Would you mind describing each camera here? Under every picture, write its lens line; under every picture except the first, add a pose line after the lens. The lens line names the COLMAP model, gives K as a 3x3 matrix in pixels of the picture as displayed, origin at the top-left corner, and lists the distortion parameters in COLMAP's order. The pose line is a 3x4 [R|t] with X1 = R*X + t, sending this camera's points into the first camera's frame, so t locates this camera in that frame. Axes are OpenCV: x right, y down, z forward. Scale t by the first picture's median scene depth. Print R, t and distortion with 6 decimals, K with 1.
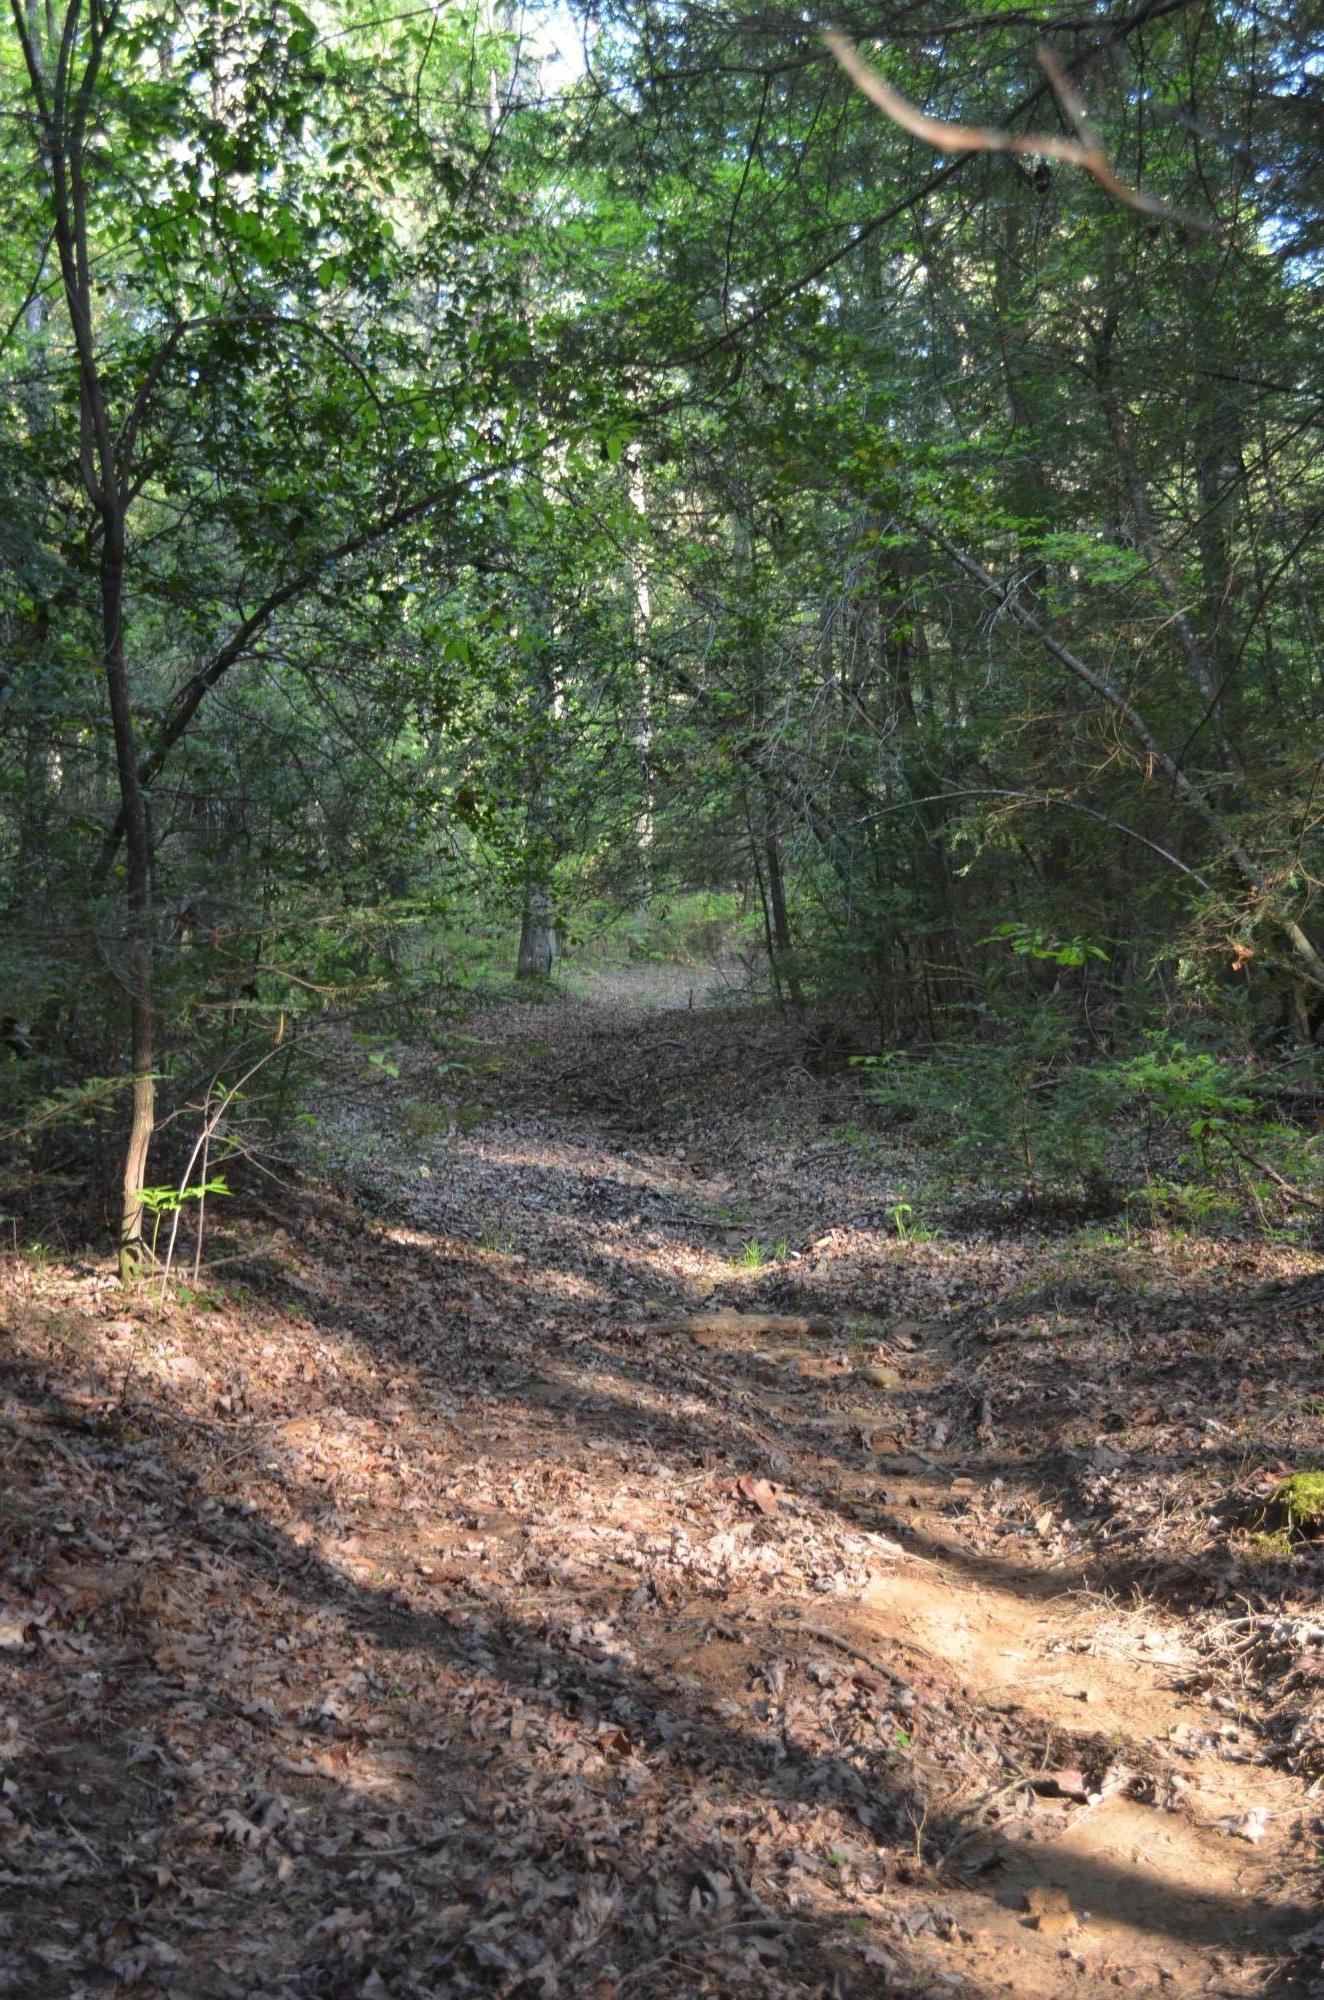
lens RADIAL K [[2486.6, 0, 662.0], [0, 2486.6, 1000.0], [0, 0, 1]] dist [-0.030680, 0.011740]
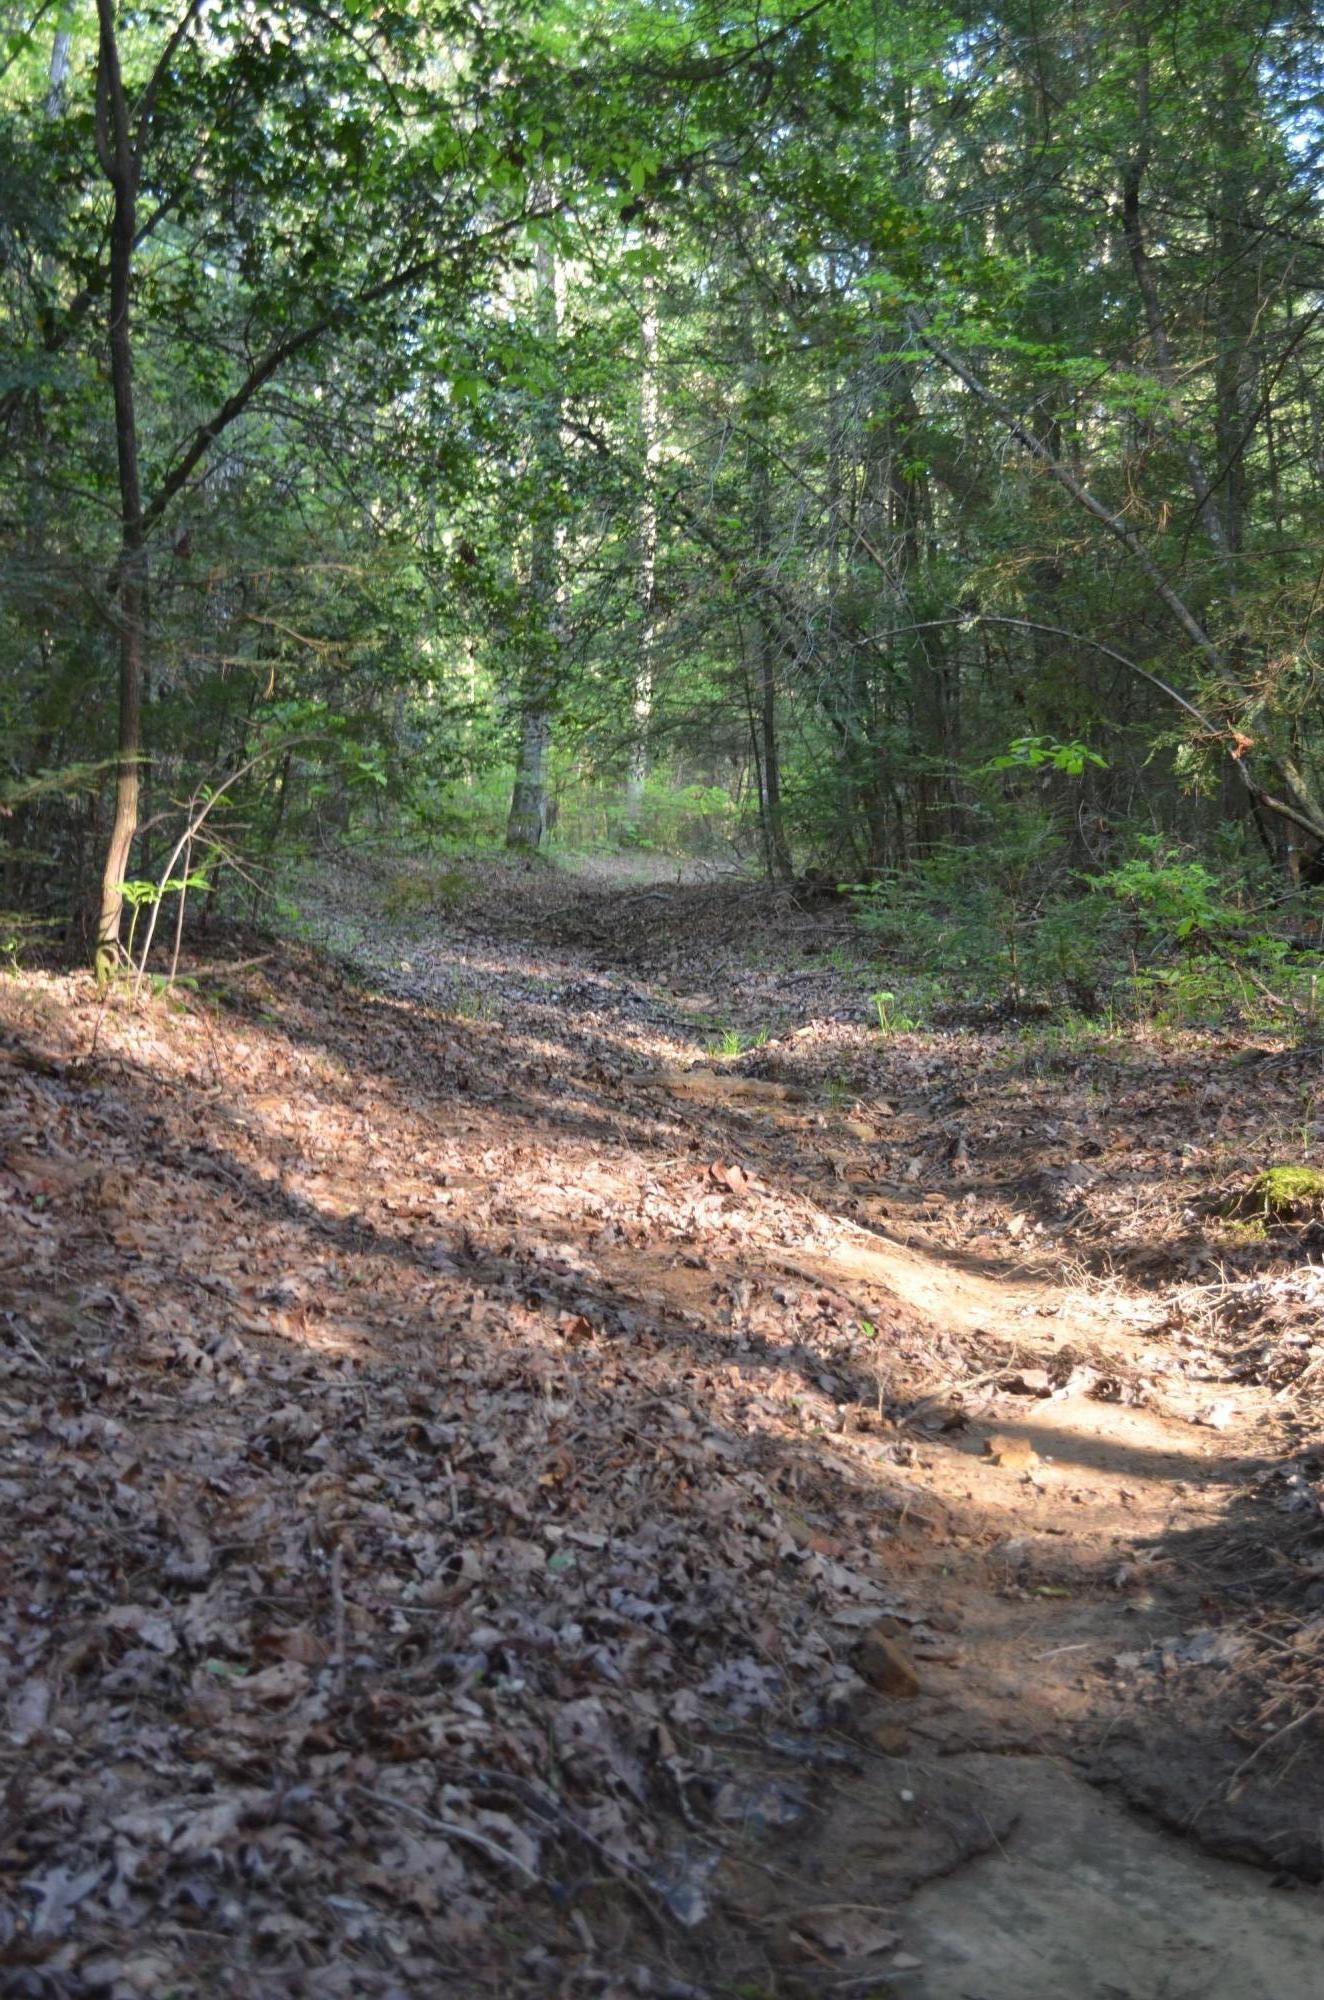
lens RADIAL K [[2486.6, 0, 662.0], [0, 2486.6, 1000.0], [0, 0, 1]] dist [-0.030680, 0.011740]
pose [[0.998602, 0.052374, 0.007171, 0.000955], [-0.052547, 0.998265, 0.026569, 0.109983], [-0.005767, -0.026909, 0.999621, 0.012331]]
